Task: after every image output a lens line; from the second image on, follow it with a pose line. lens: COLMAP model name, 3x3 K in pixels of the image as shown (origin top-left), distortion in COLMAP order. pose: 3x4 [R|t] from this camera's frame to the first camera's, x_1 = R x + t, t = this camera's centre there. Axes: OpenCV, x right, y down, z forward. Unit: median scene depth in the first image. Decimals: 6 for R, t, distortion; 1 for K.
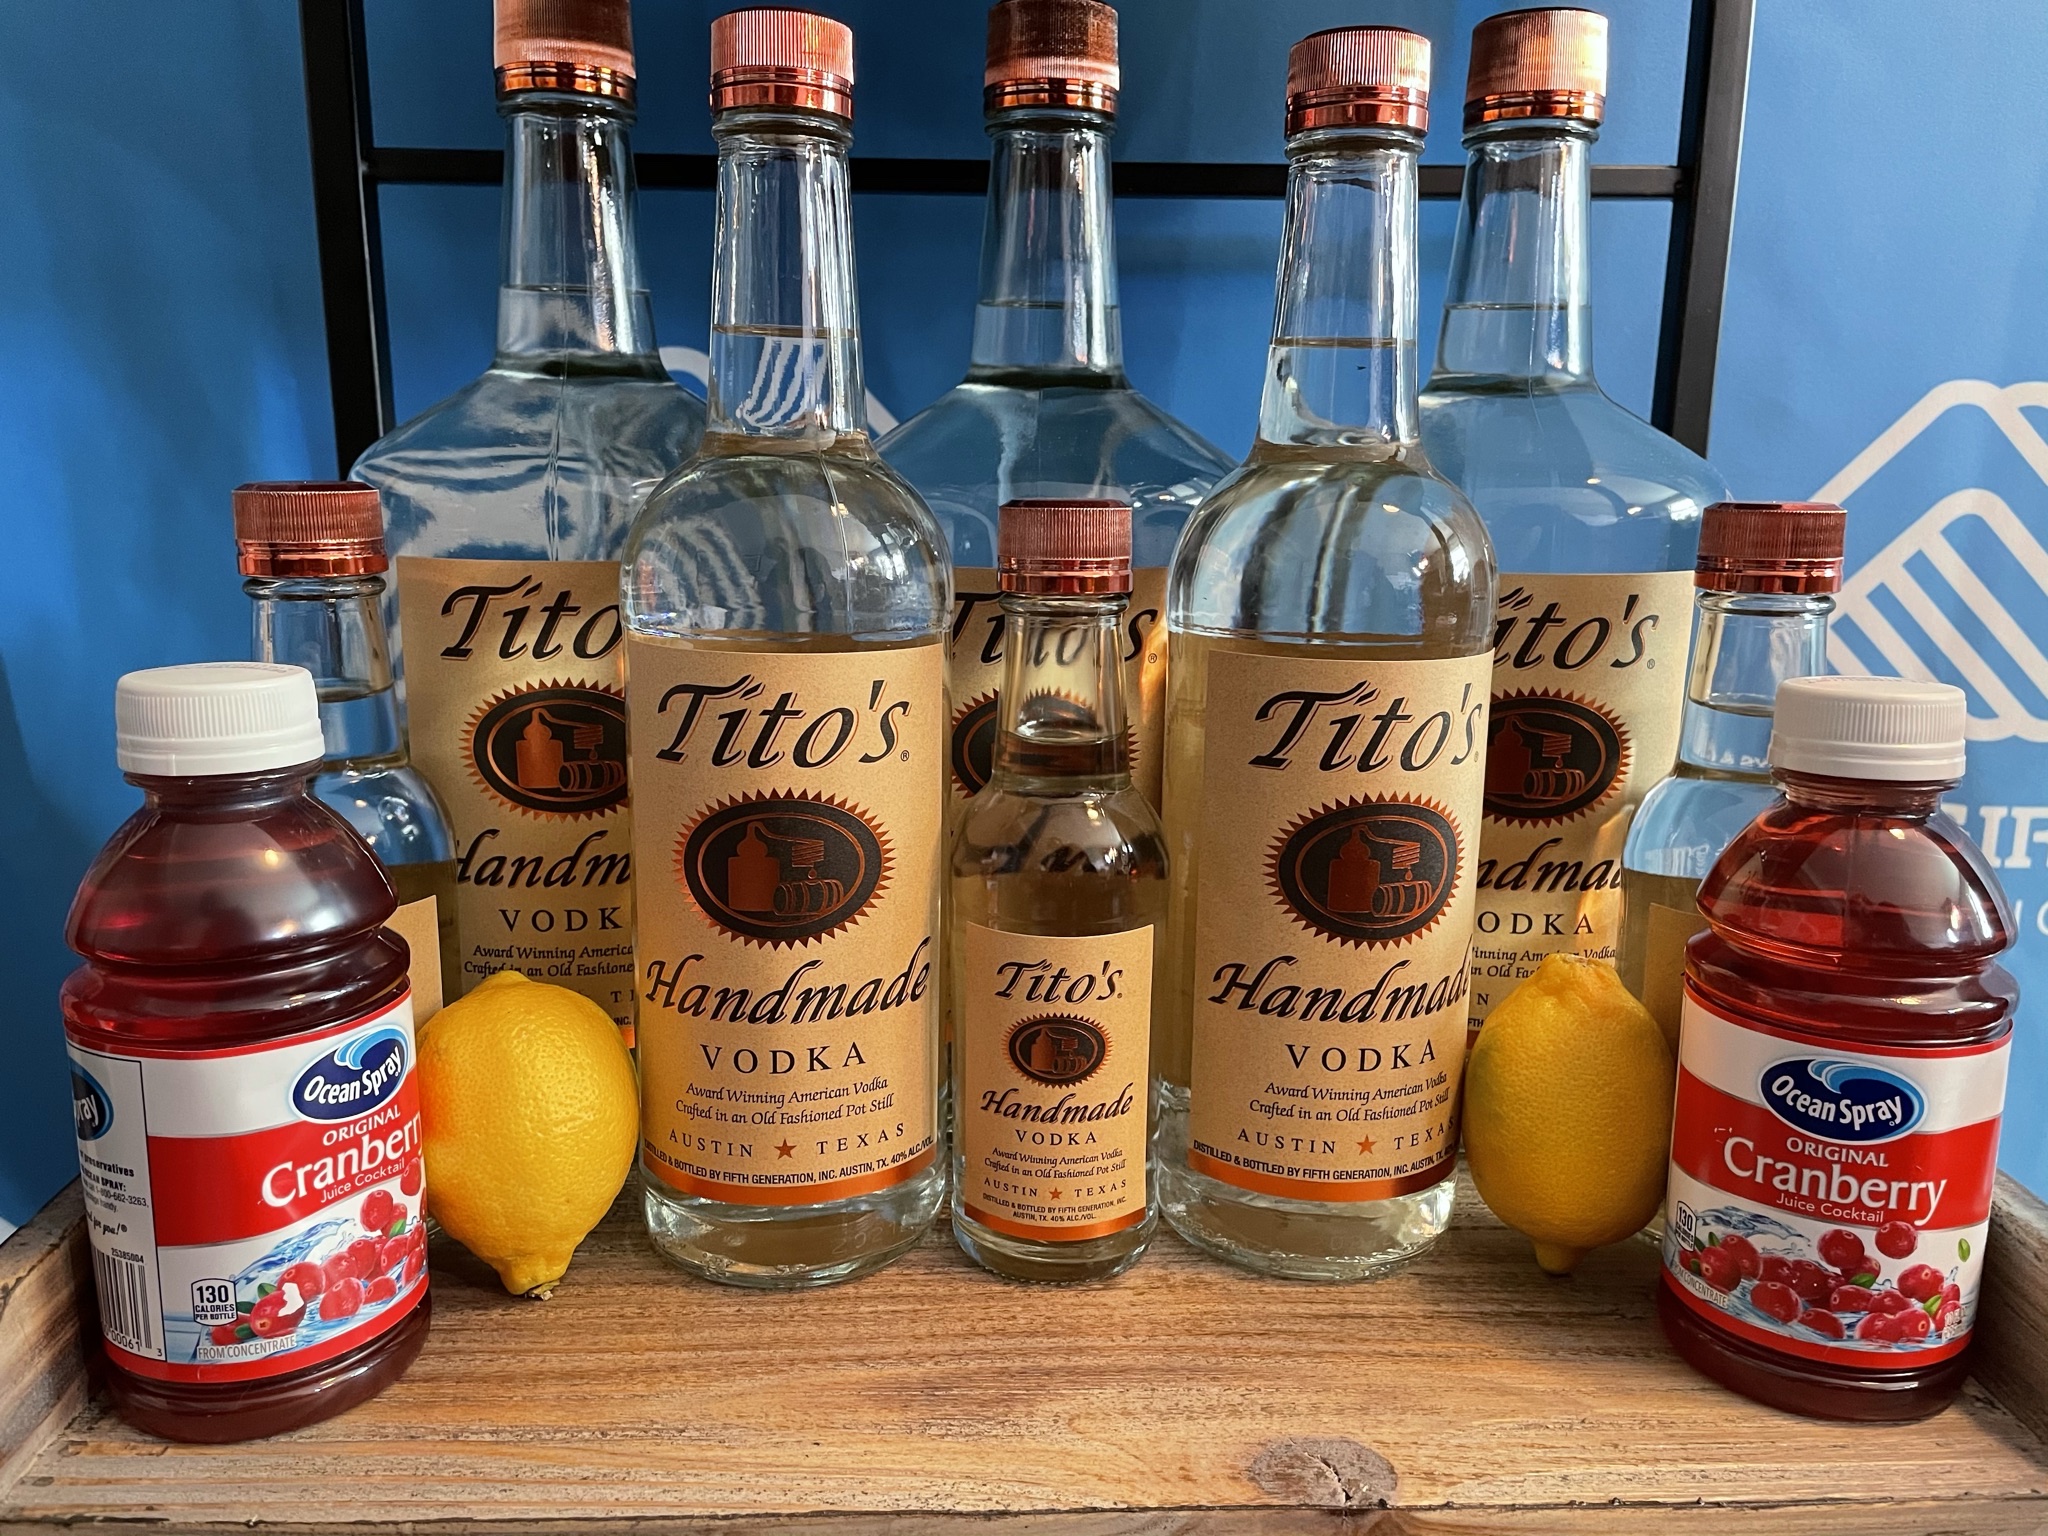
lens RADIAL K [[1548.3, 0, 1020.3], [0, 1548.3, 783.2], [0, 0, 1]] dist [0.056703, -0.080051]
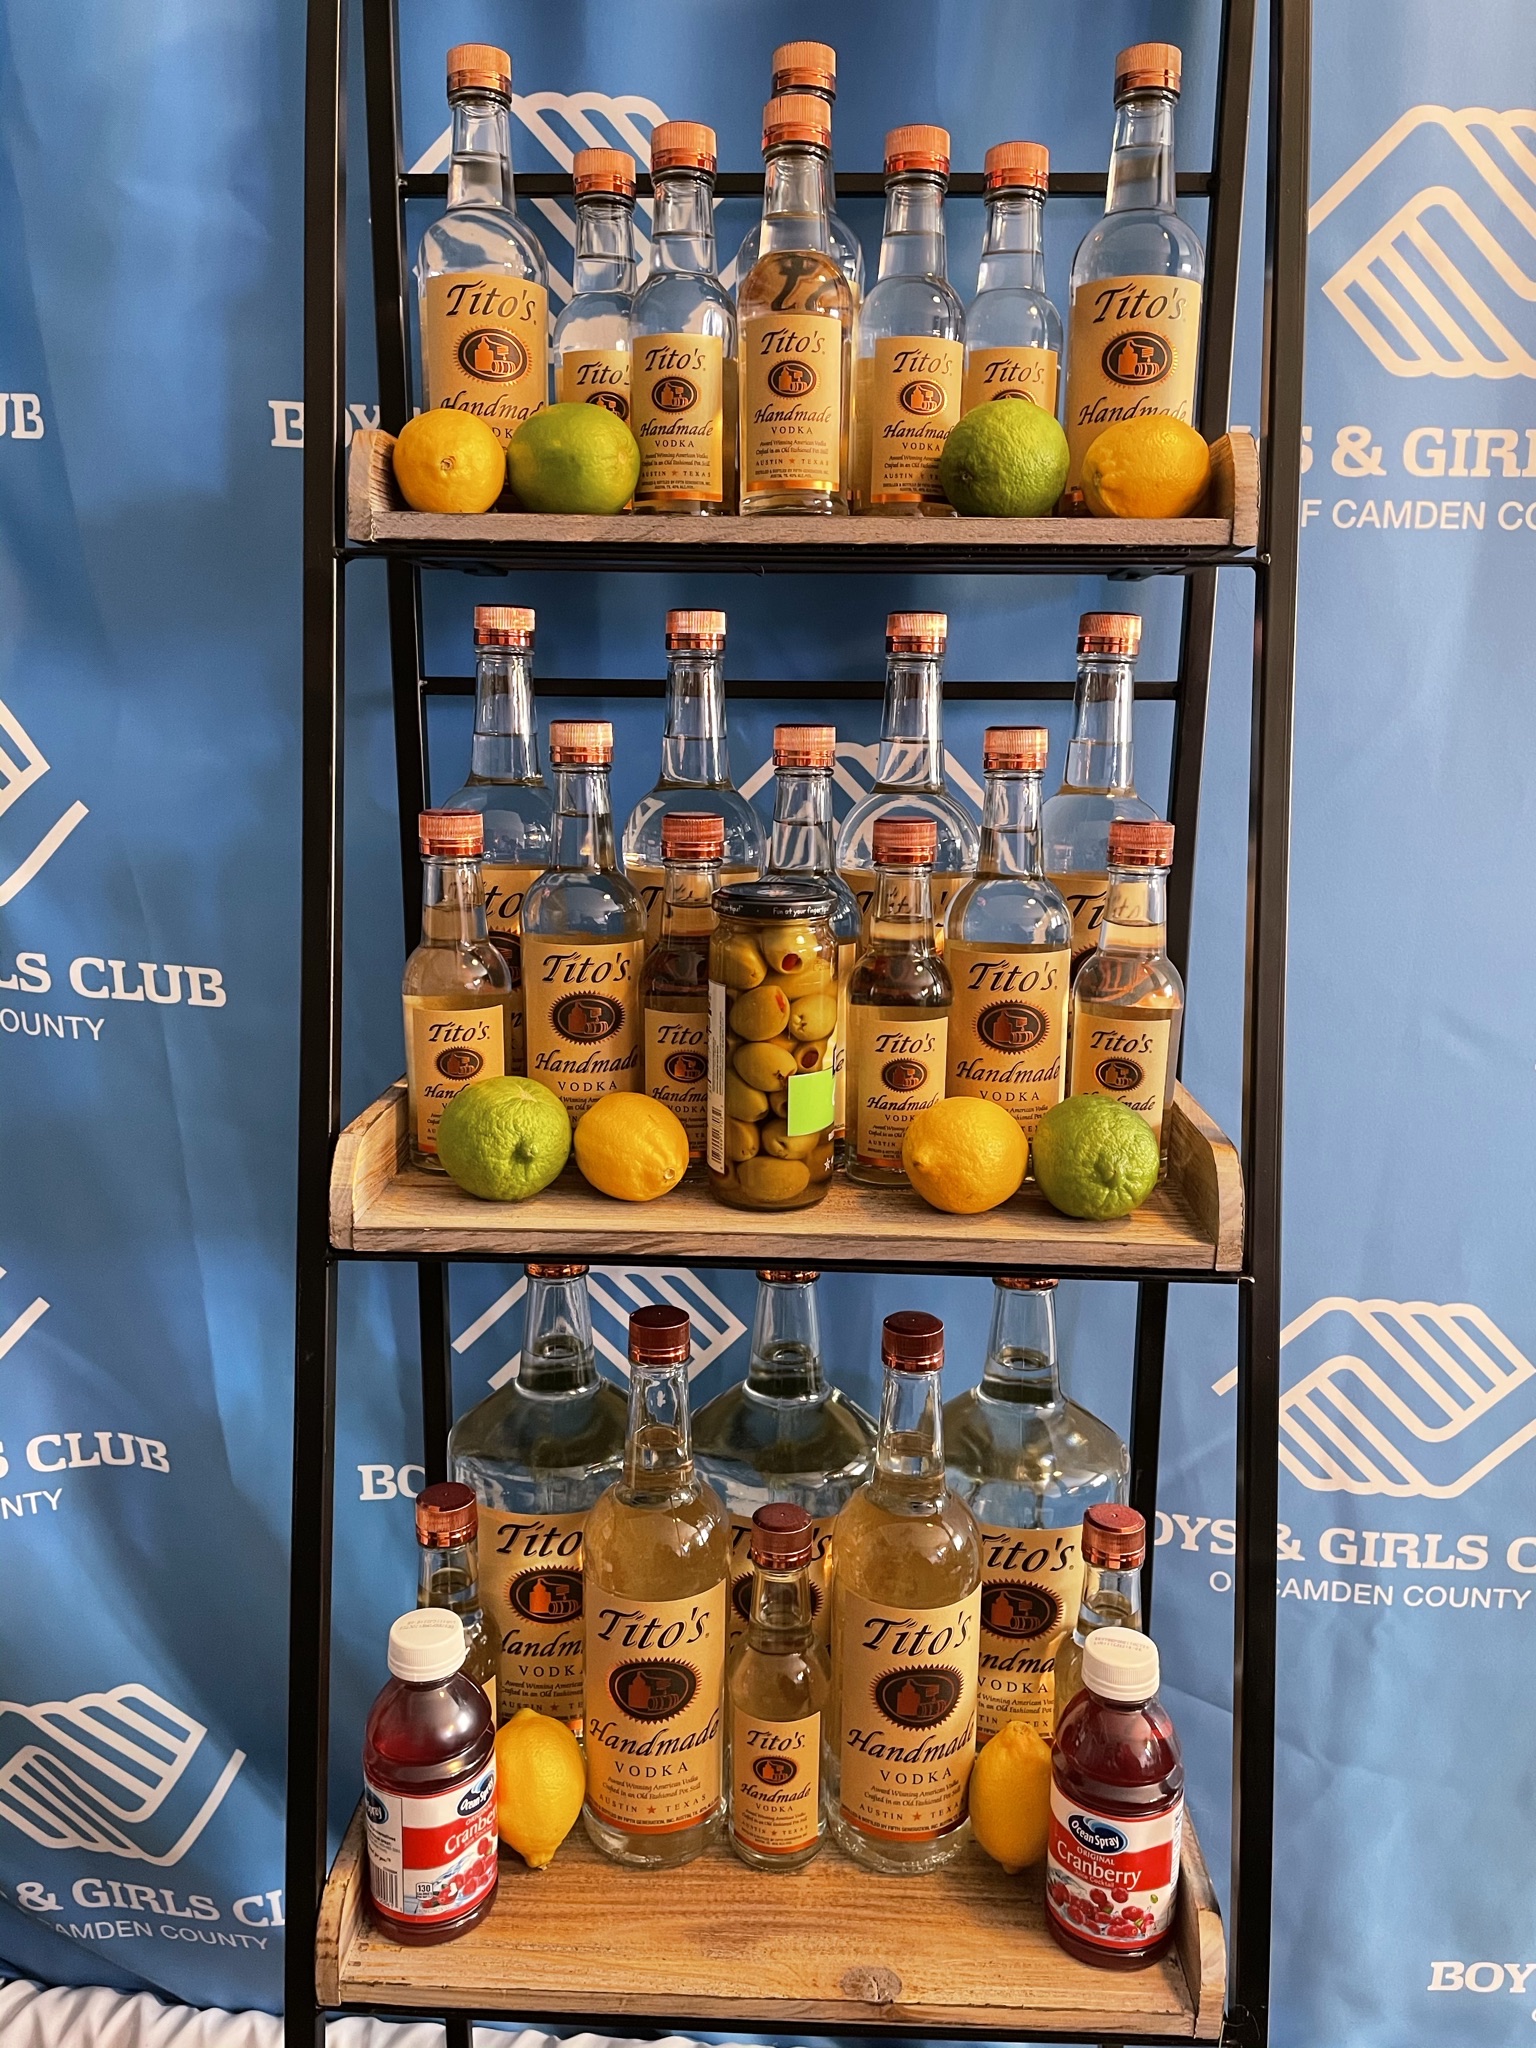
lens RADIAL K [[1548.3, 0, 774.2], [0, 1548.3, 1007.3], [0, 0, 1]] dist [0.056703, -0.080051]
pose [[0.997568, 0.012050, -0.068652, 0.167379], [-0.013157, 0.999790, -0.015705, -0.902567], [0.068449, 0.016570, 0.997517, -1.269429]]
